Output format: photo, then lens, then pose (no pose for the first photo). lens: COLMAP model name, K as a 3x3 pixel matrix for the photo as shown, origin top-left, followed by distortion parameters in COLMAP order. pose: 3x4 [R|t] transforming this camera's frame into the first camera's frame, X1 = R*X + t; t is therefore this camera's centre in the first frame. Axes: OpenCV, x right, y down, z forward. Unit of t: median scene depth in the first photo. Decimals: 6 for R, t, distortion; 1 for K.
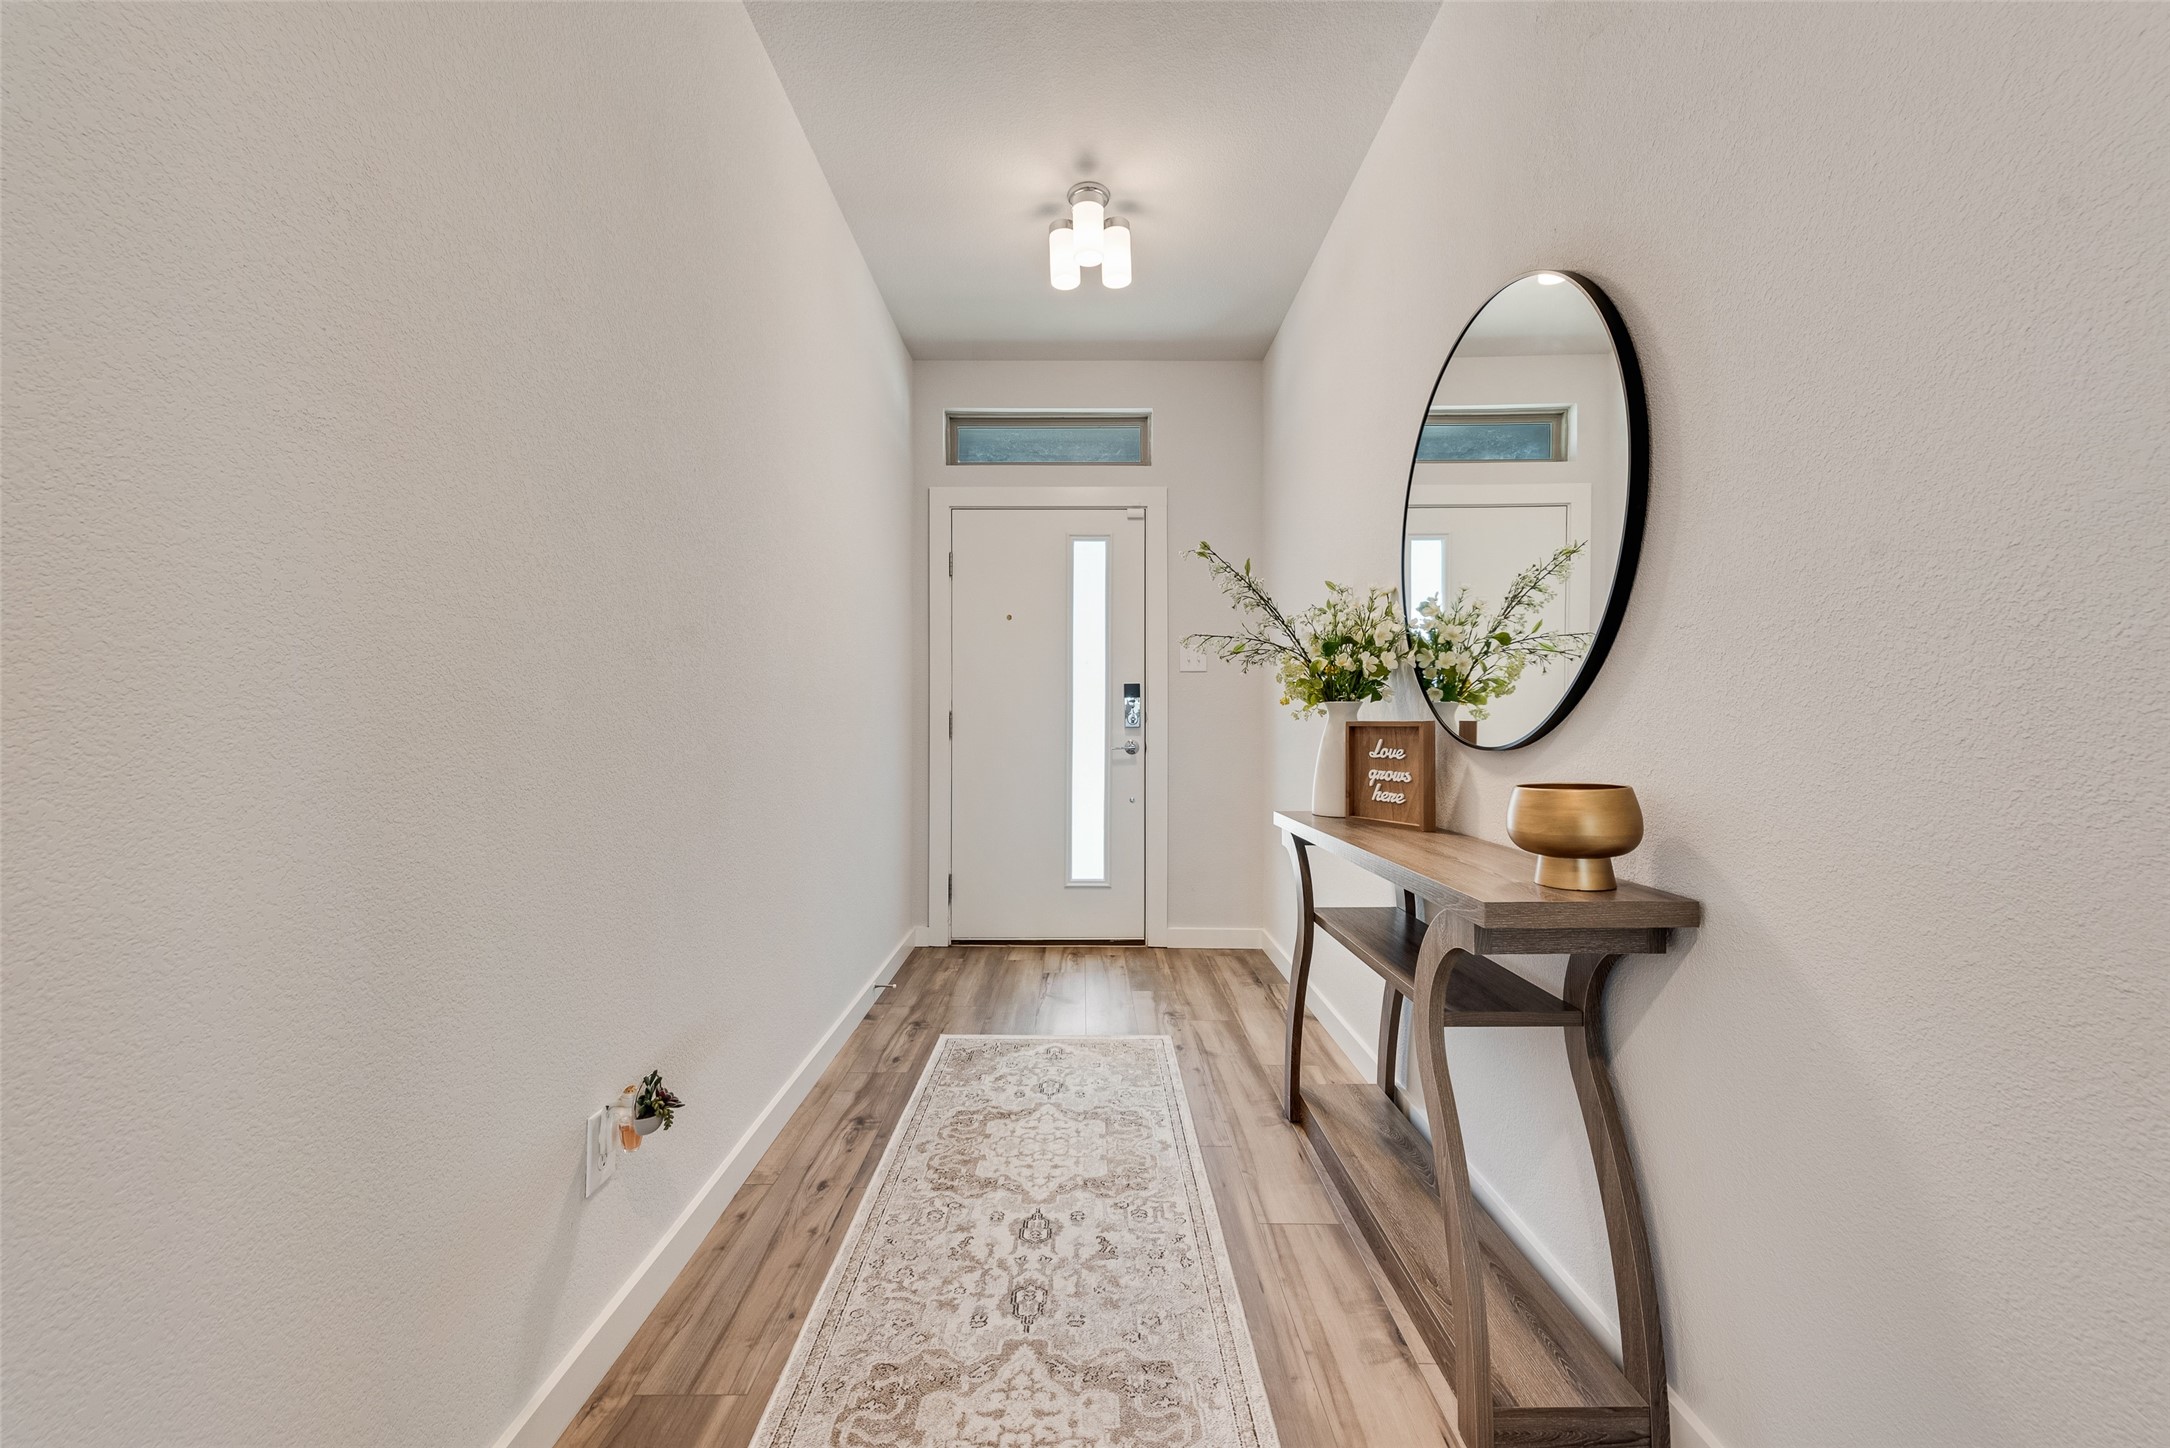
lens RADIAL K [[850.4, 0, 1080.7], [0, 850.4, 735.0], [0, 0, 1]] dist [0.006822, -0.000540]
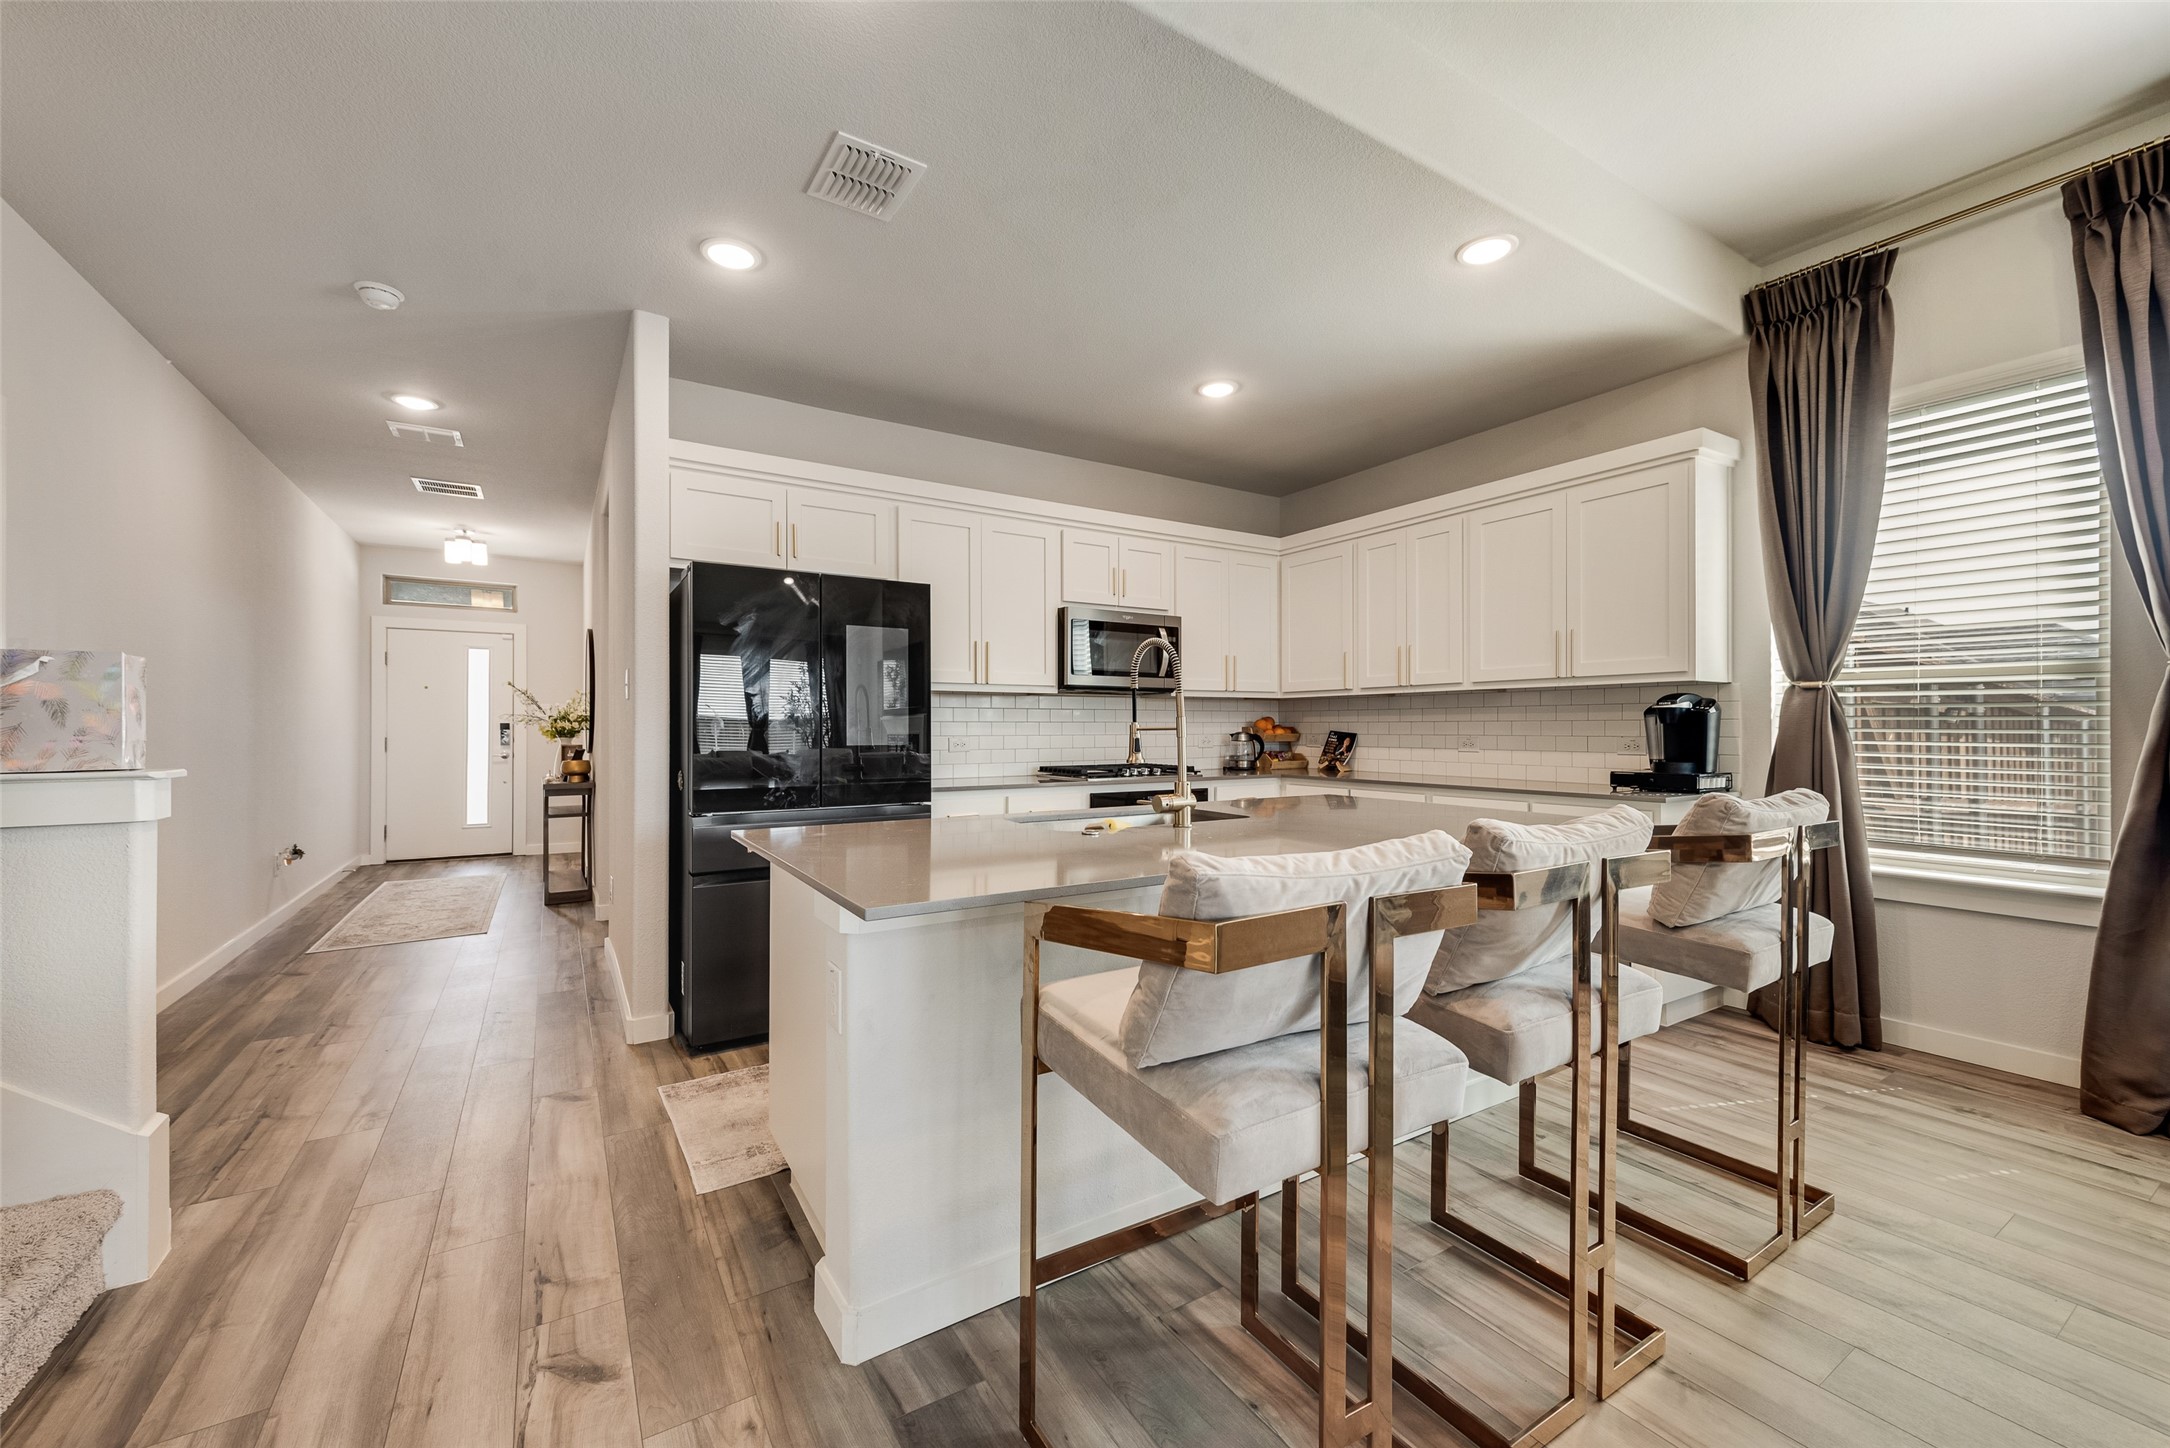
lens RADIAL K [[847.9, 0, 1078.5], [0, 847.9, 728.2], [0, 0, 1]] dist [0.010310, -0.000254]
pose [[0.849788, -0.001406, 0.527123, 0.322875], [0.011051, 0.999824, -0.015149, -0.008698], [-0.527009, 0.018698, 0.849654, -2.995704]]
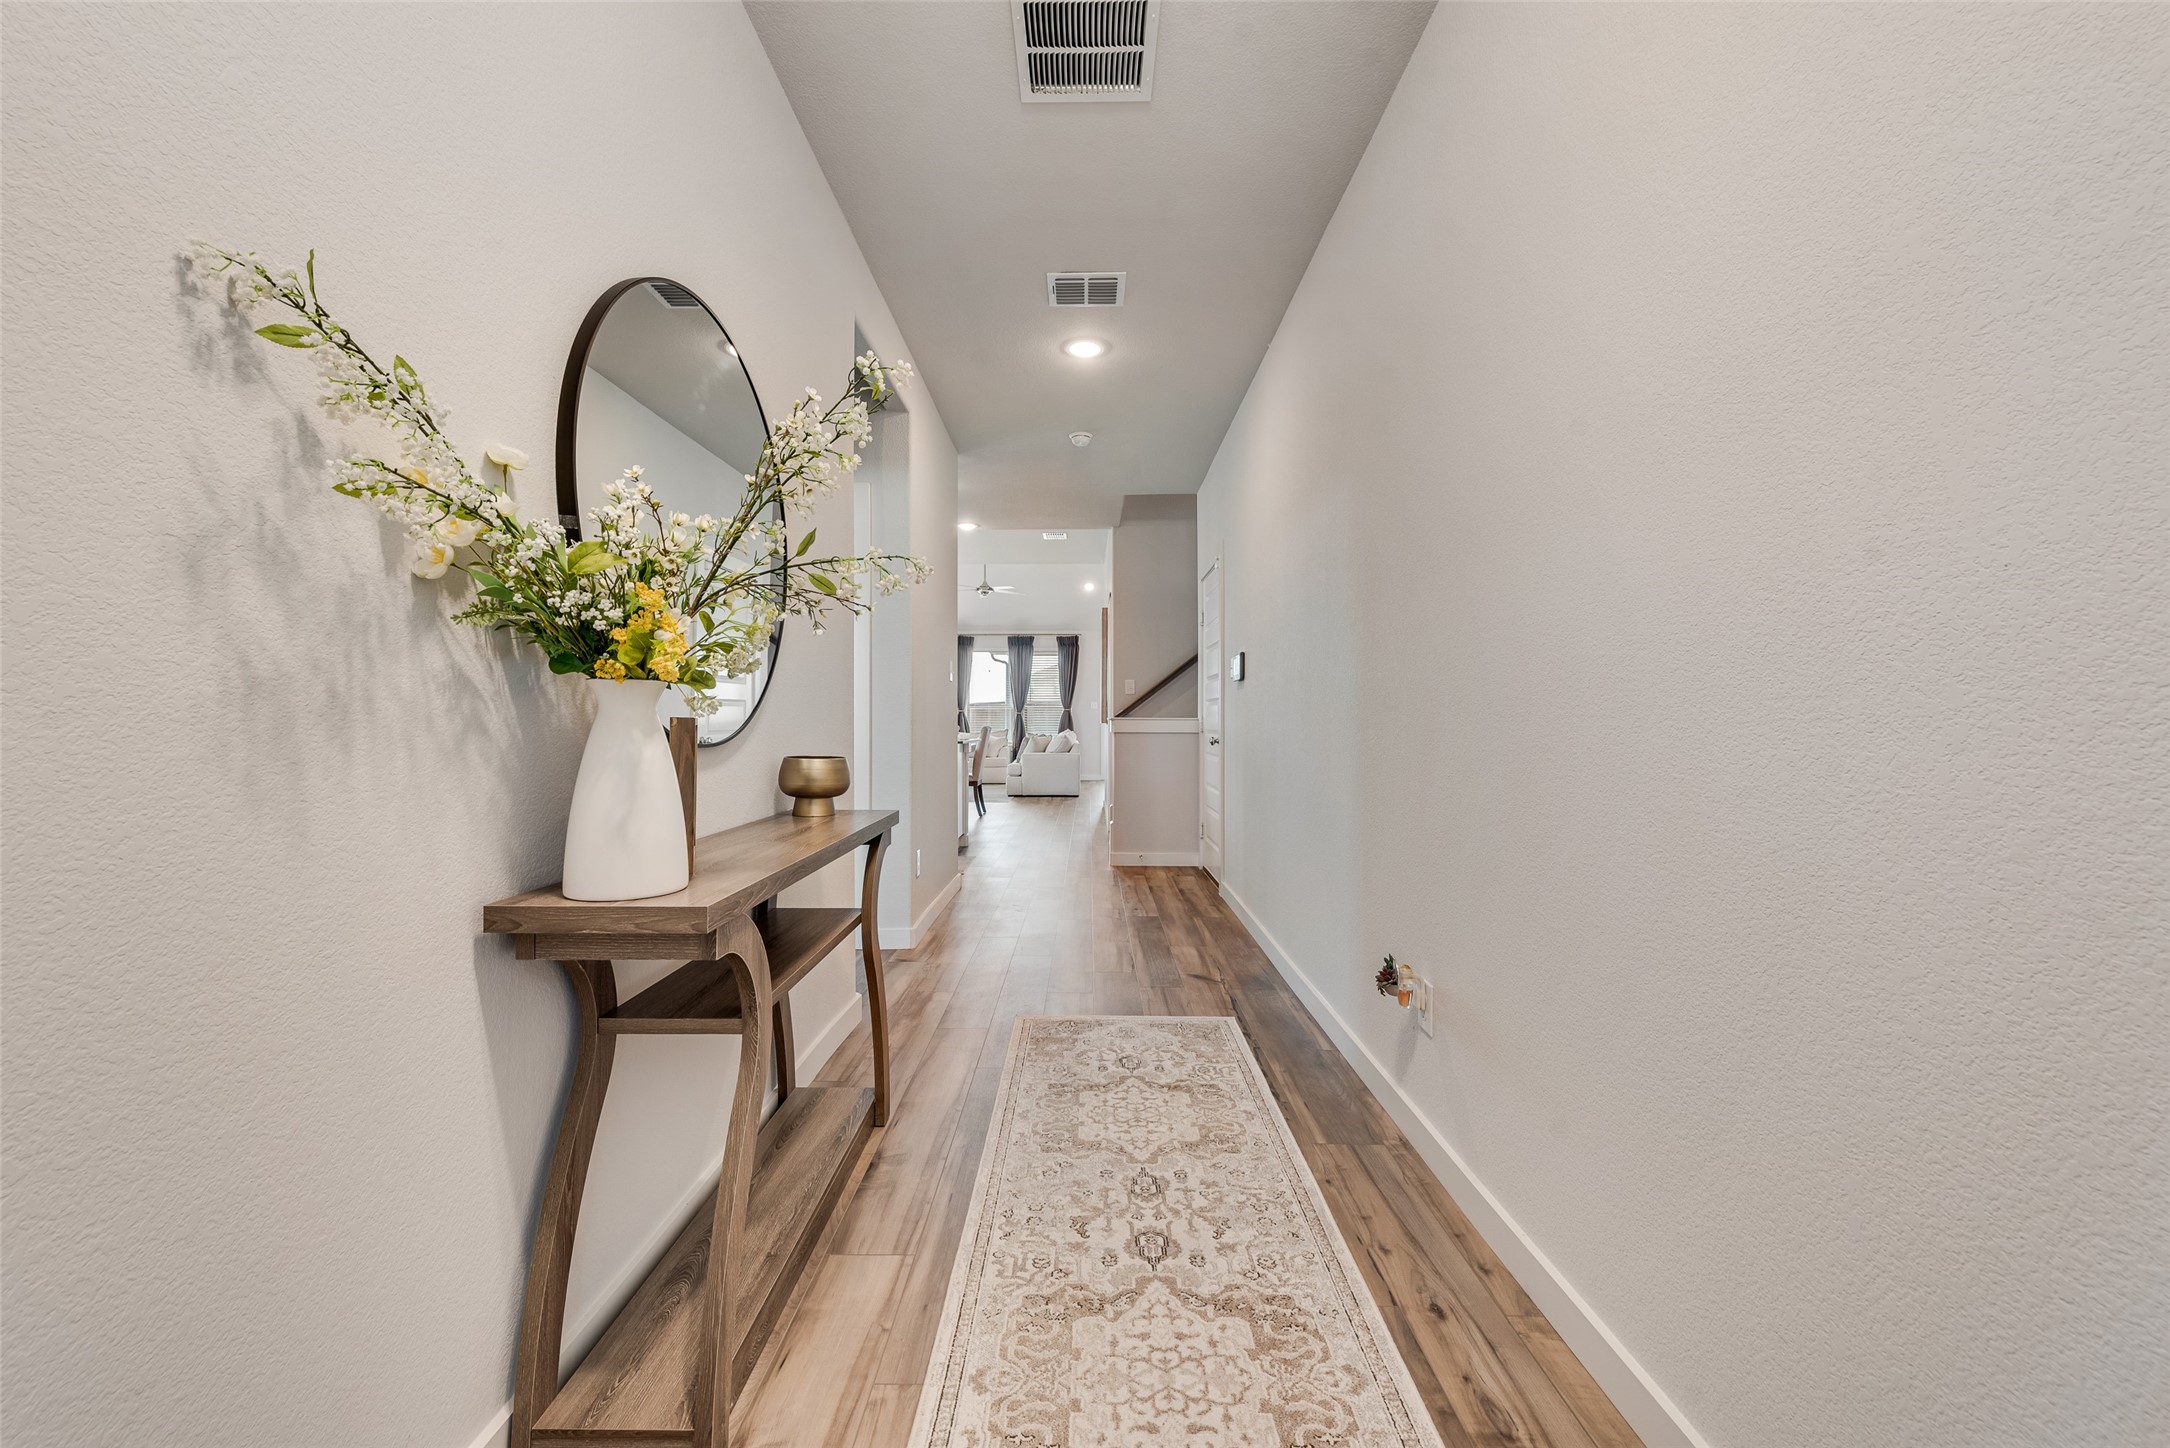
lens RADIAL K [[850.4, 0, 1080.7], [0, 850.4, 735.0], [0, 0, 1]] dist [0.006822, -0.000540]
pose [[-0.999968, -0.000406, 0.008019, 0.020810], [-0.000142, 0.999458, 0.032906, -0.028765], [-0.008028, 0.032904, -0.999426, 1.962684]]
